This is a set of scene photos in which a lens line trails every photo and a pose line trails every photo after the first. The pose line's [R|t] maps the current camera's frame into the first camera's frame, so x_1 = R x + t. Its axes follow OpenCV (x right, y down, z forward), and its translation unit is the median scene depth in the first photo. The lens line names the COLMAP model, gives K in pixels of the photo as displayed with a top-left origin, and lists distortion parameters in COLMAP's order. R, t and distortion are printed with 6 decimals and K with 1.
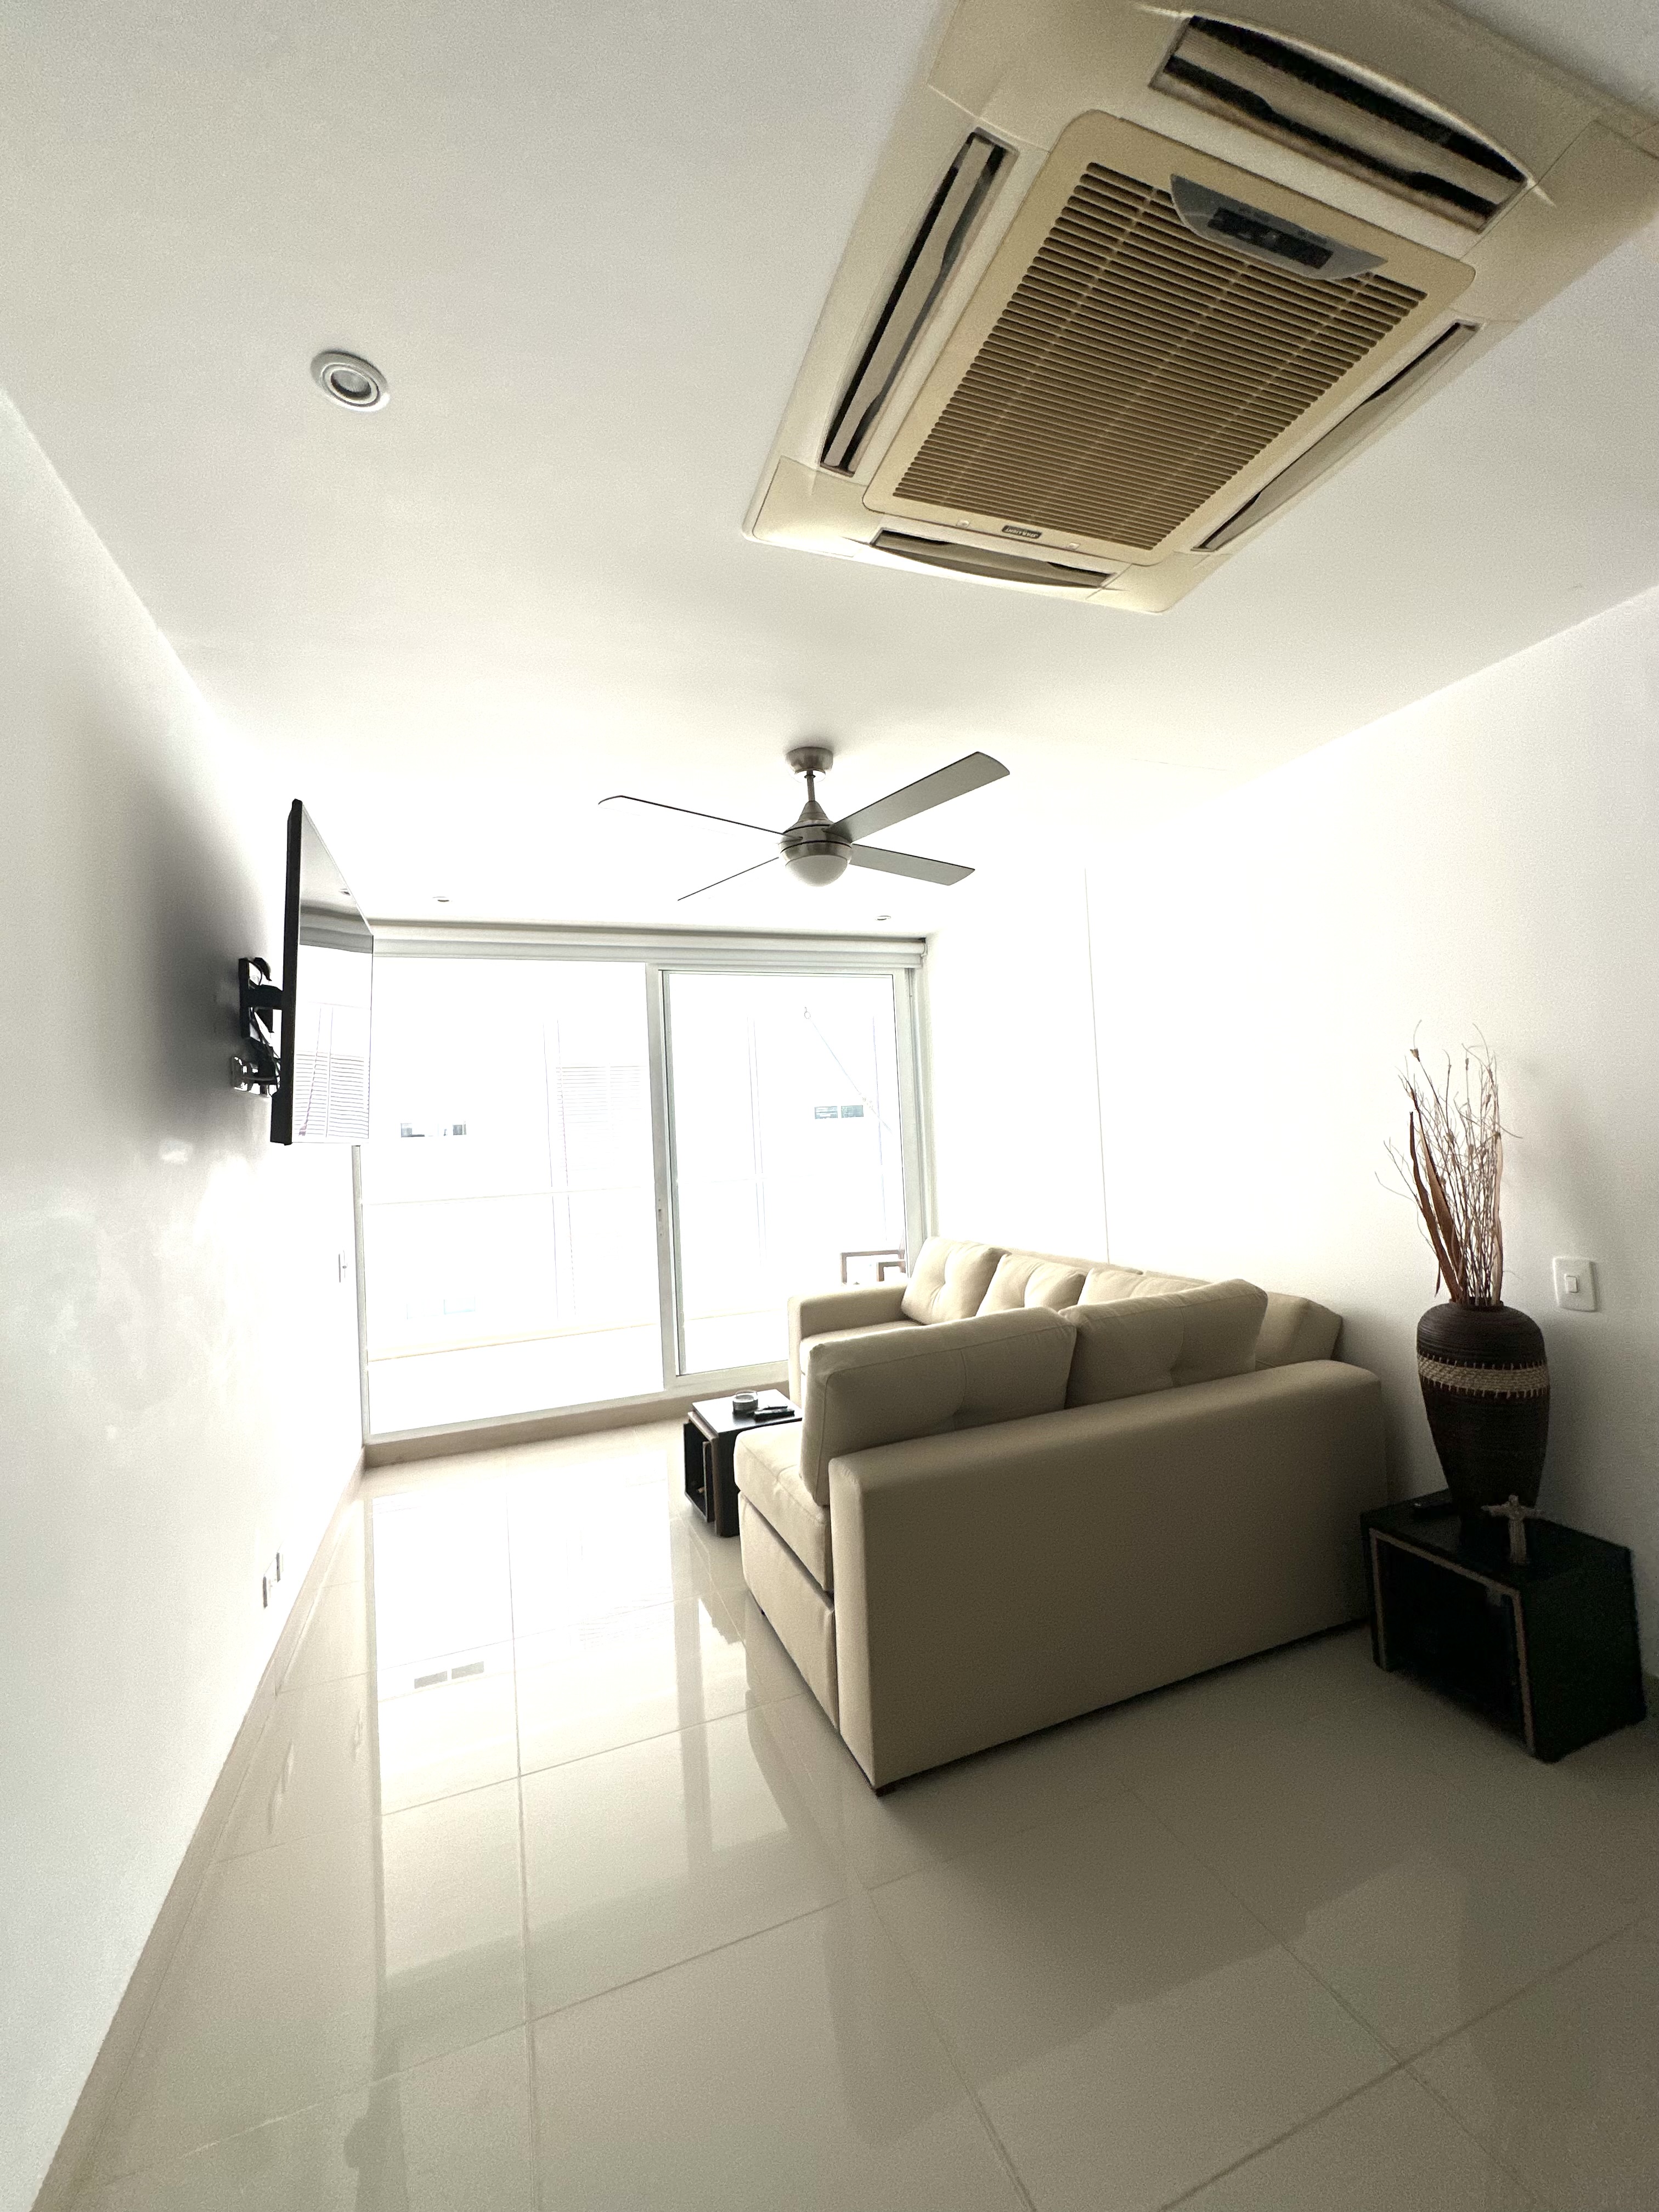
lens RADIAL K [[903.8, 0, 850.9], [0, 903.8, 1106.6], [0, 0, 1]] dist [-0.007876, 0.001813]
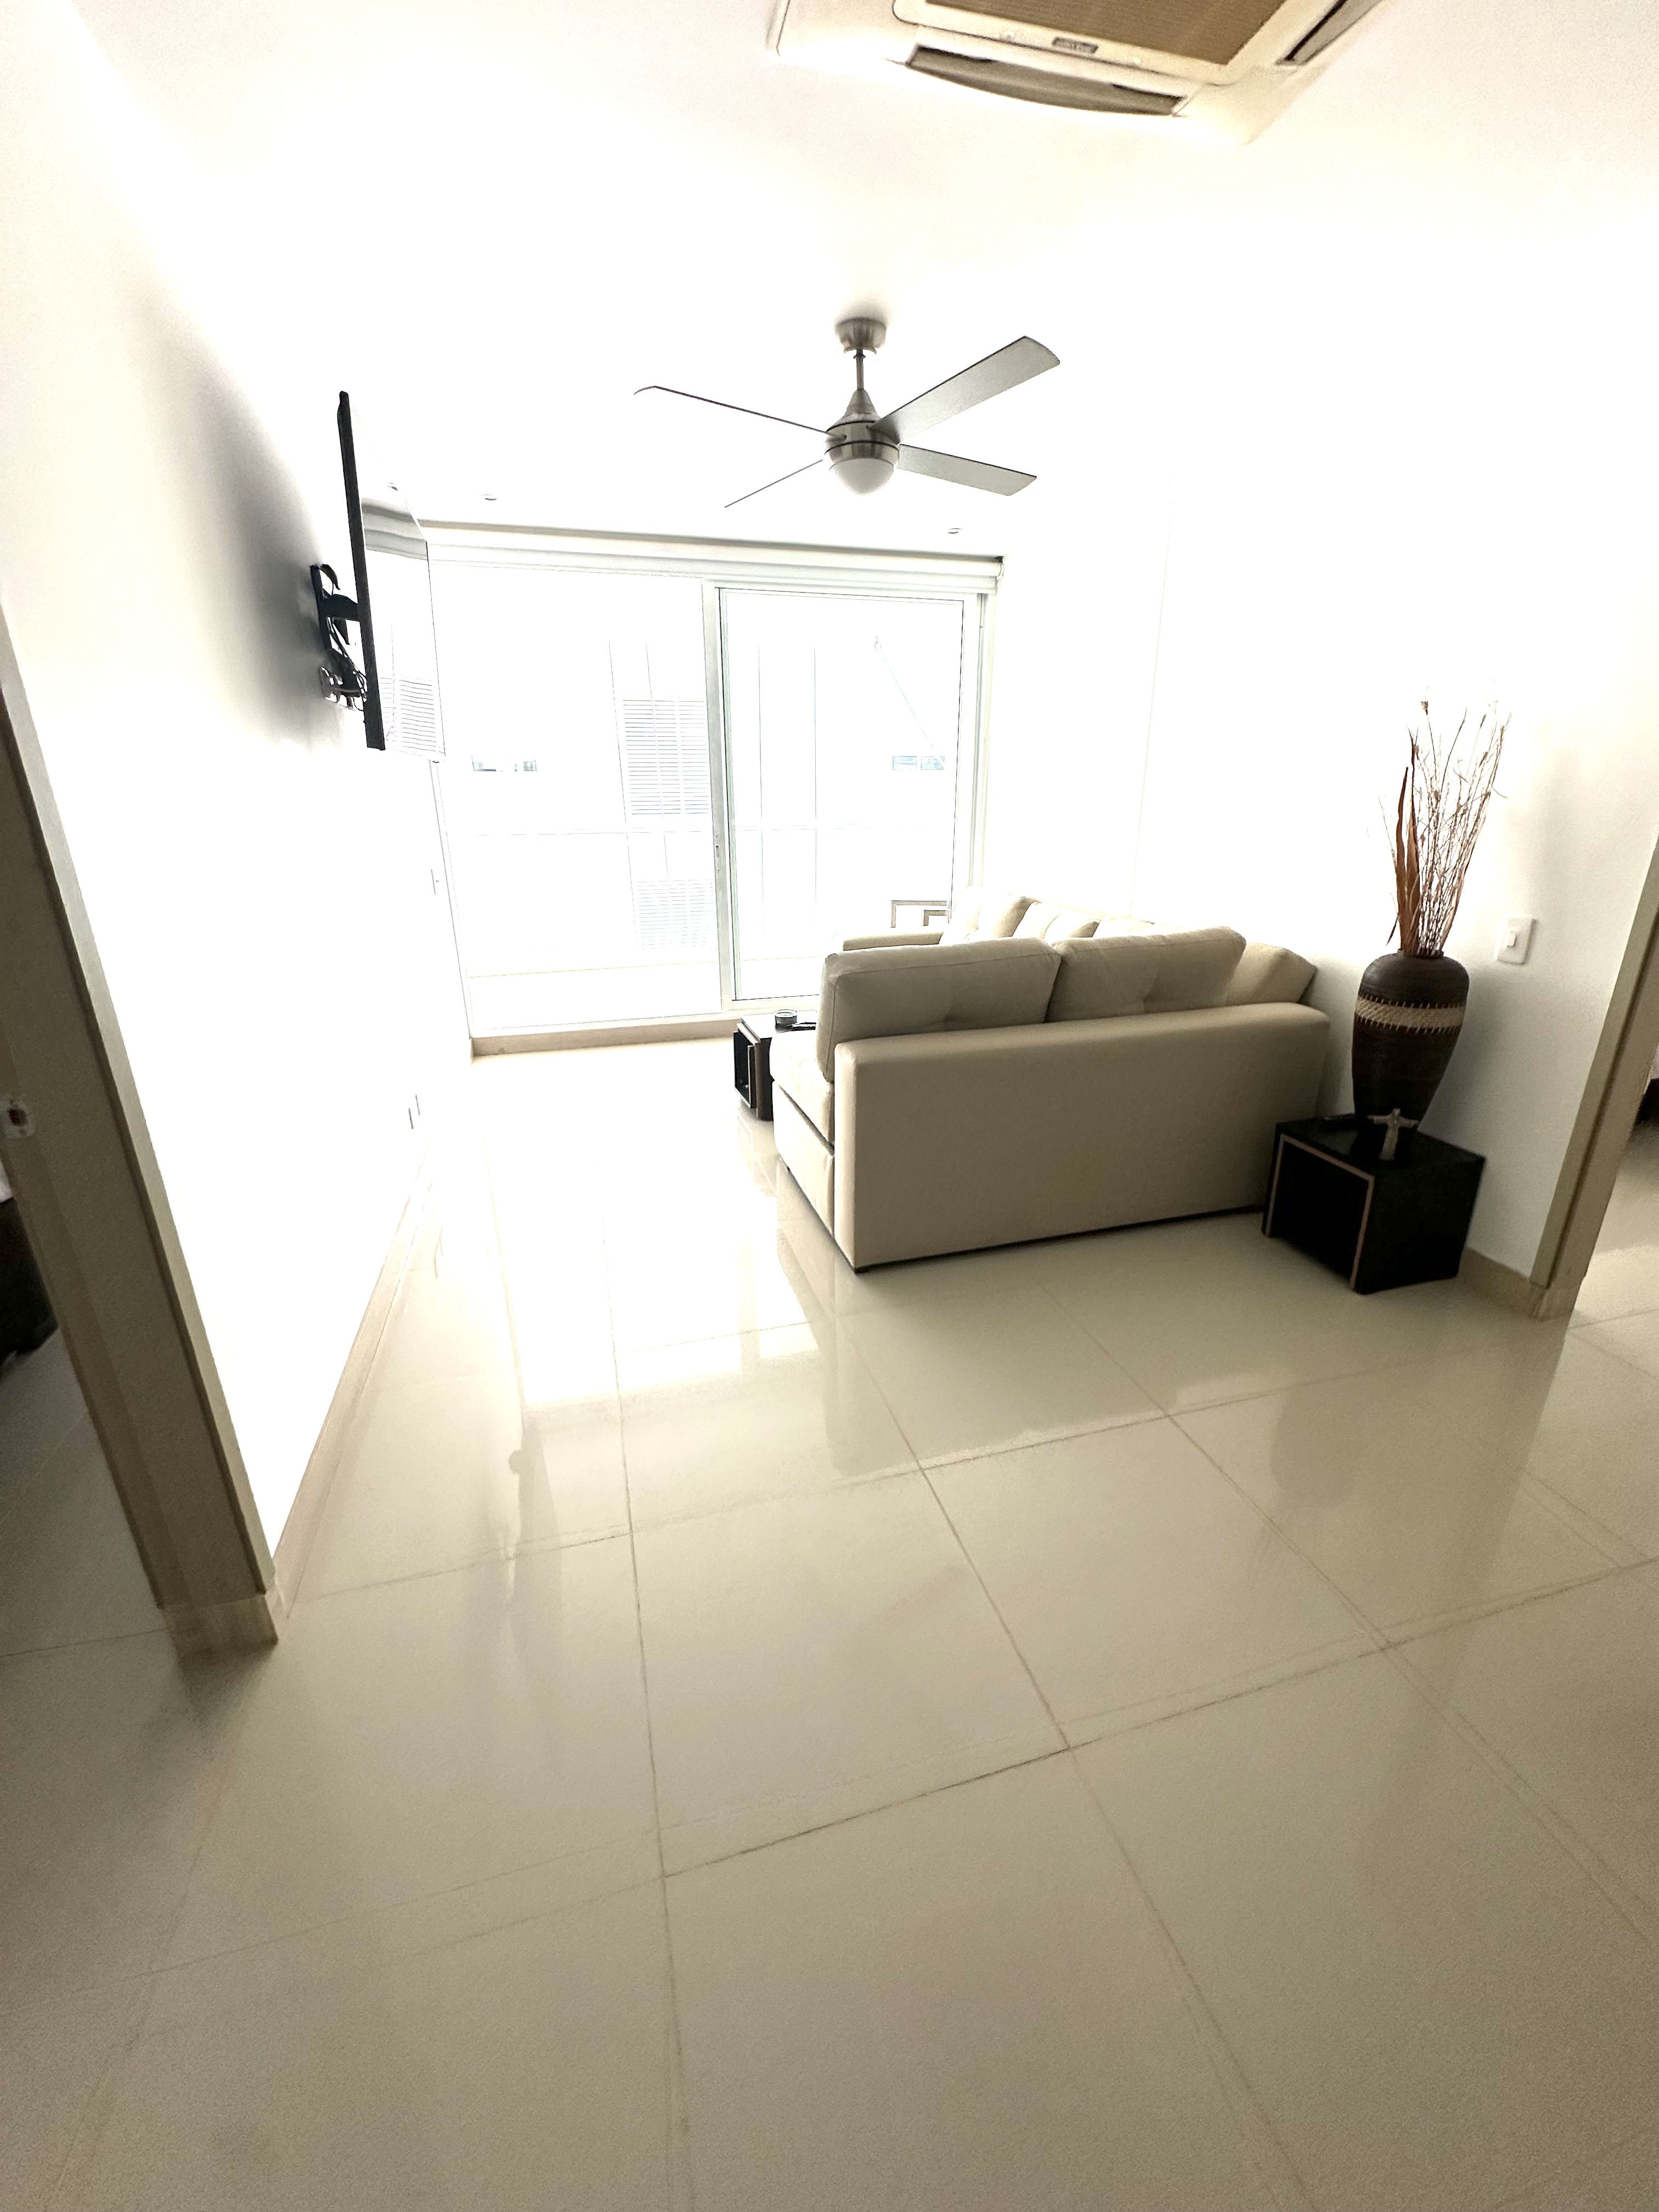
lens RADIAL K [[903.8, 0, 840.9], [0, 903.8, 1107.5], [0, 0, 1]] dist [-0.007876, 0.001813]
pose [[0.994316, 0.074196, -0.076364, 0.077206], [-0.041555, 0.930761, 0.363260, 0.020330], [0.098029, -0.358021, 0.928553, -0.164130]]
